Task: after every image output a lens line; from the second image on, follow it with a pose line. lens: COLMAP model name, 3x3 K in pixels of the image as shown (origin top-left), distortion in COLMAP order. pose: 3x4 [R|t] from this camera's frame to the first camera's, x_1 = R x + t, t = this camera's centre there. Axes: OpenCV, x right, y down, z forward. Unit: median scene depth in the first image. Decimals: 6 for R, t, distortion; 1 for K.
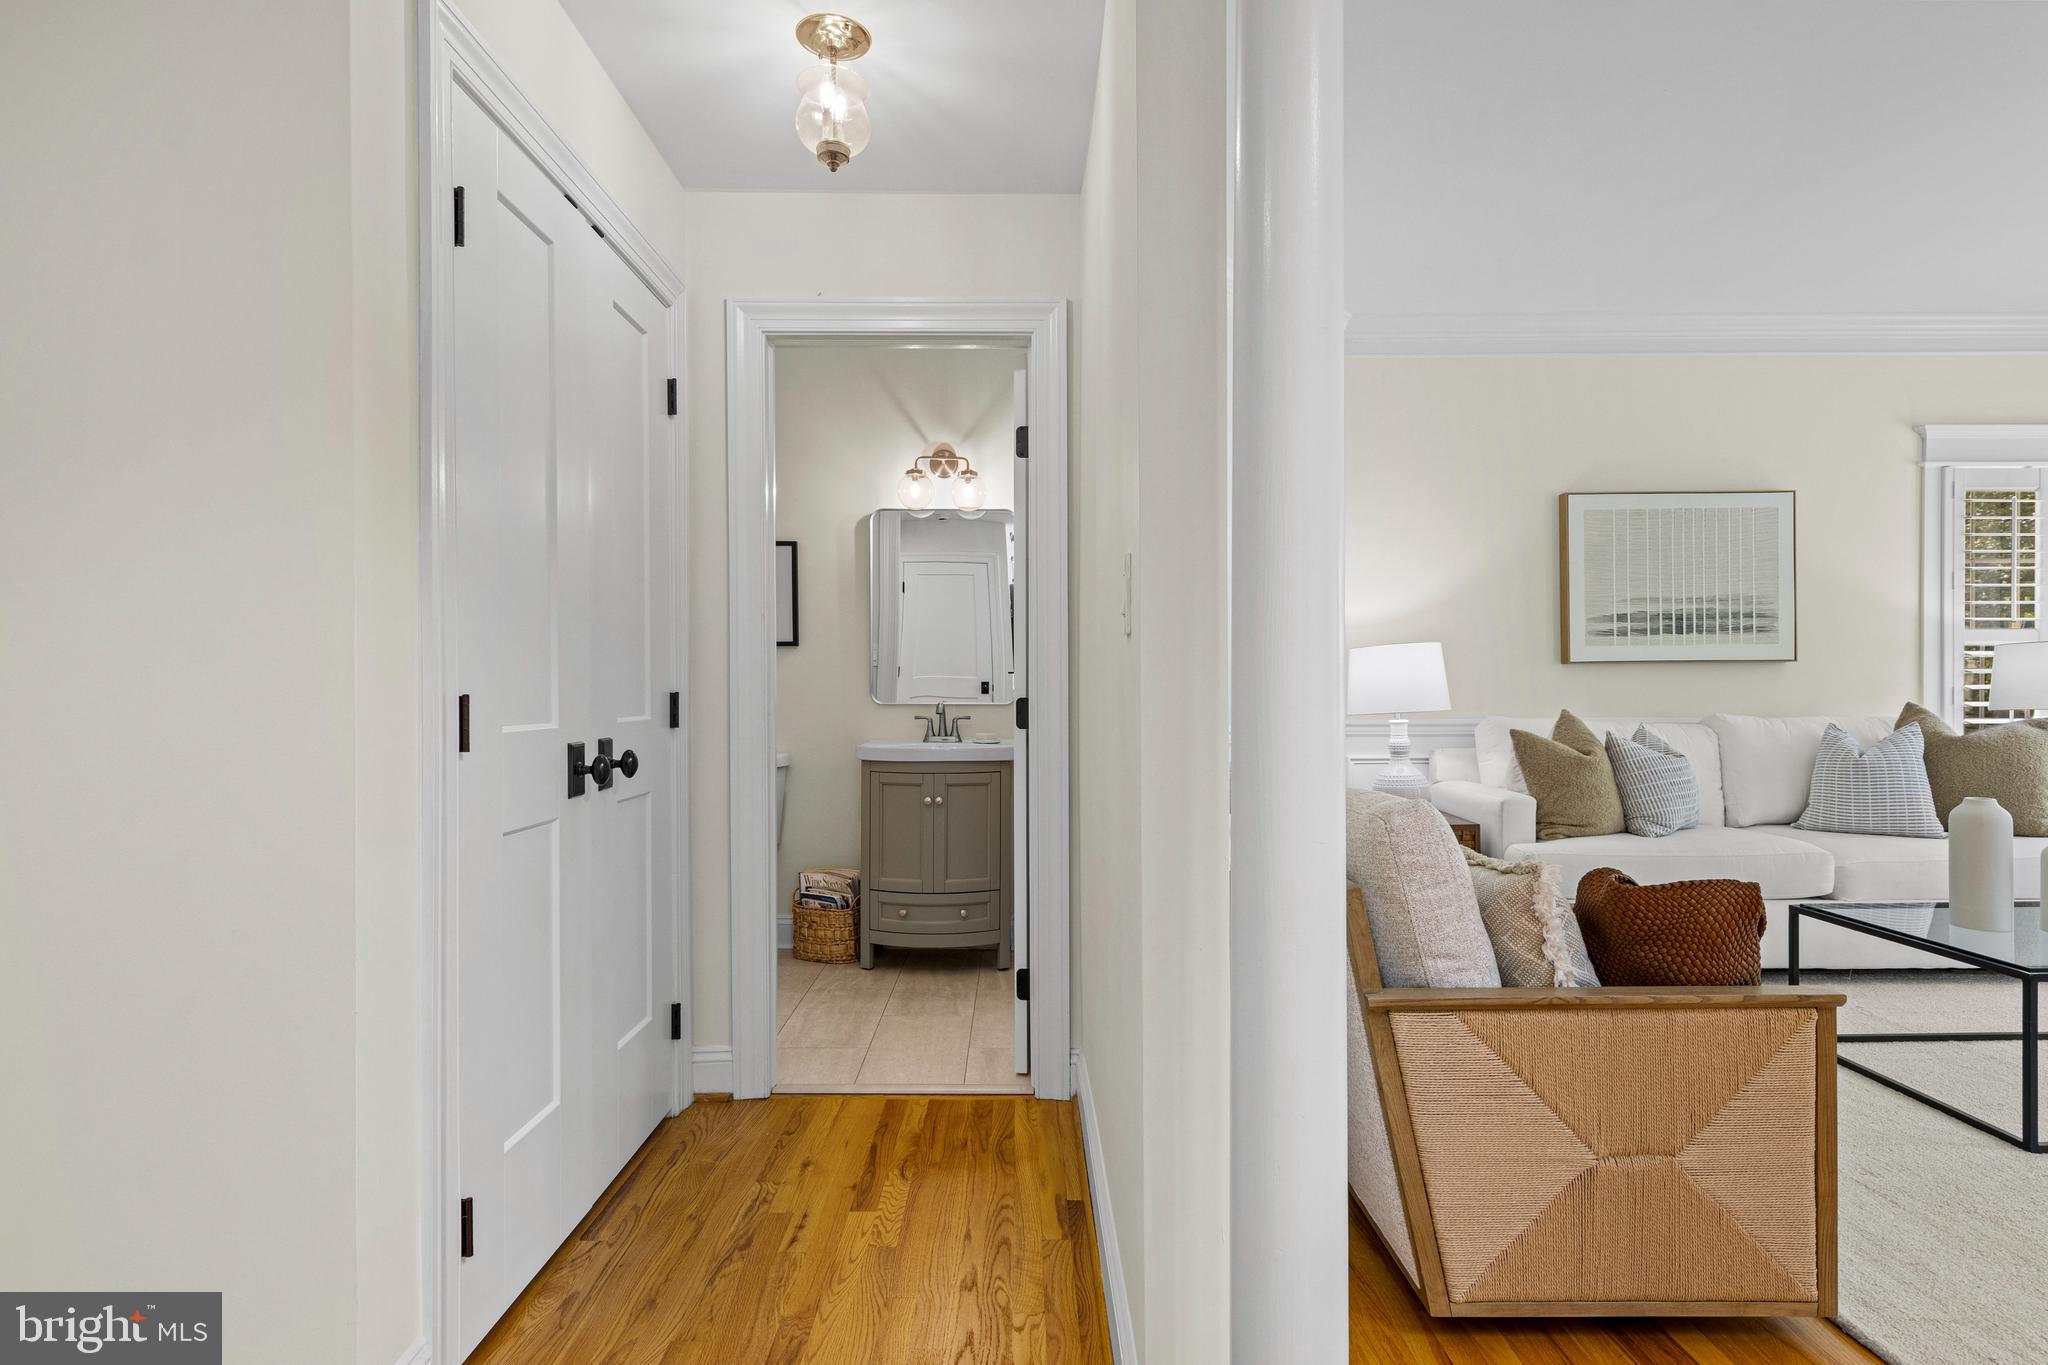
lens RADIAL K [[1050.9, 0, 1022.2], [0, 1050.9, 687.0], [0, 0, 1]] dist [0.017034, -0.005640]
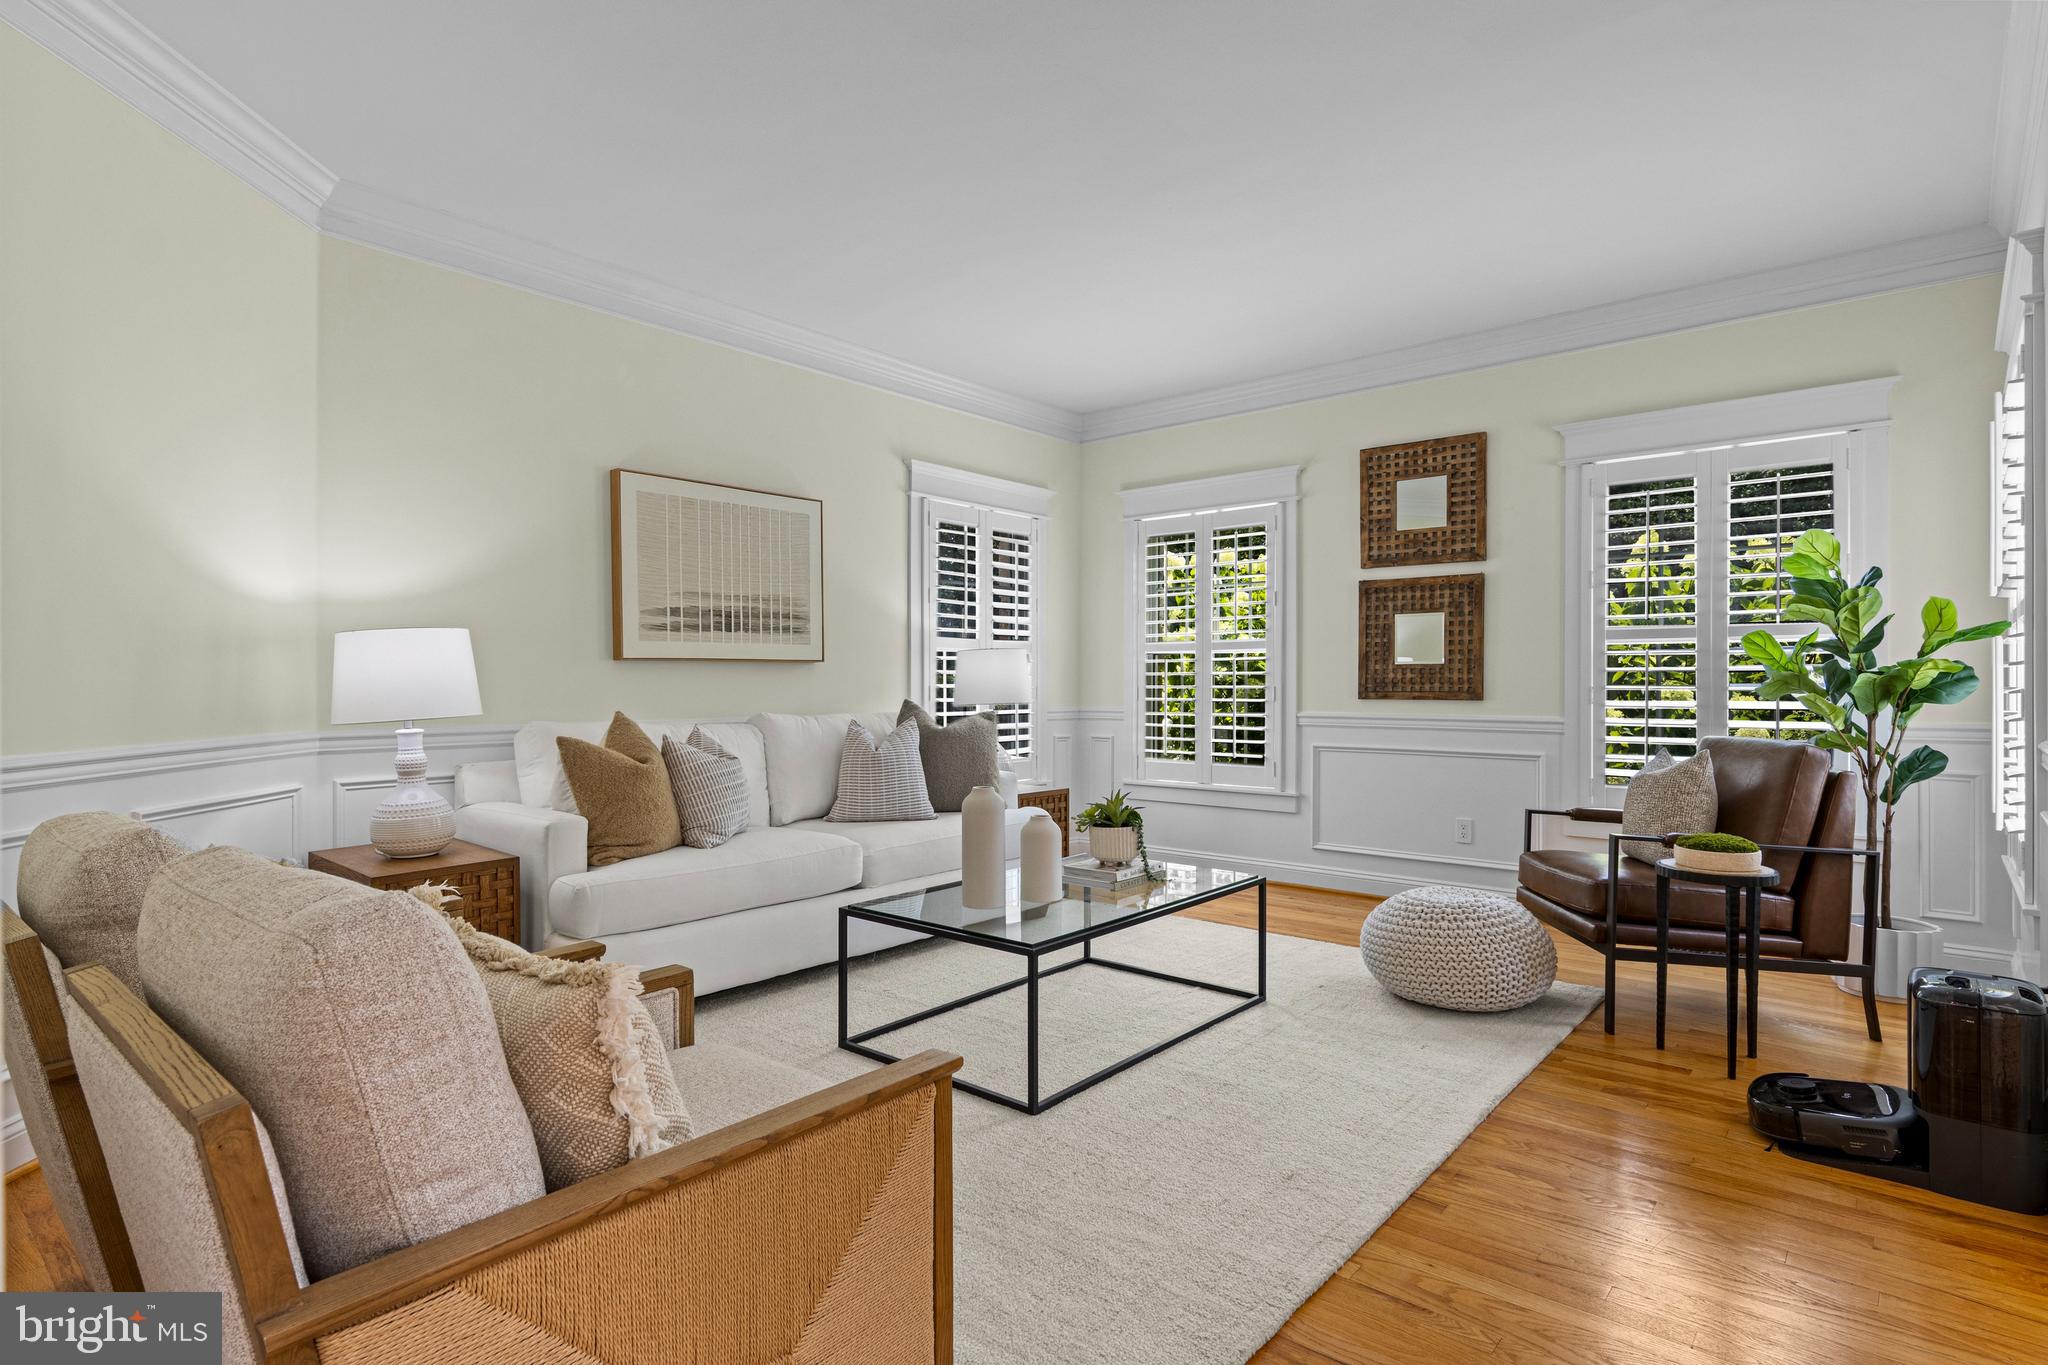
lens RADIAL K [[1050.9, 0, 1027.7], [0, 1050.9, 692.7], [0, 0, 1]] dist [0.017034, -0.005640]
pose [[0.656260, -0.004391, 0.754522, 0.076743], [0.000730, 0.999986, 0.005185, 0.001346], [-0.754534, -0.002852, 0.656255, 0.168420]]
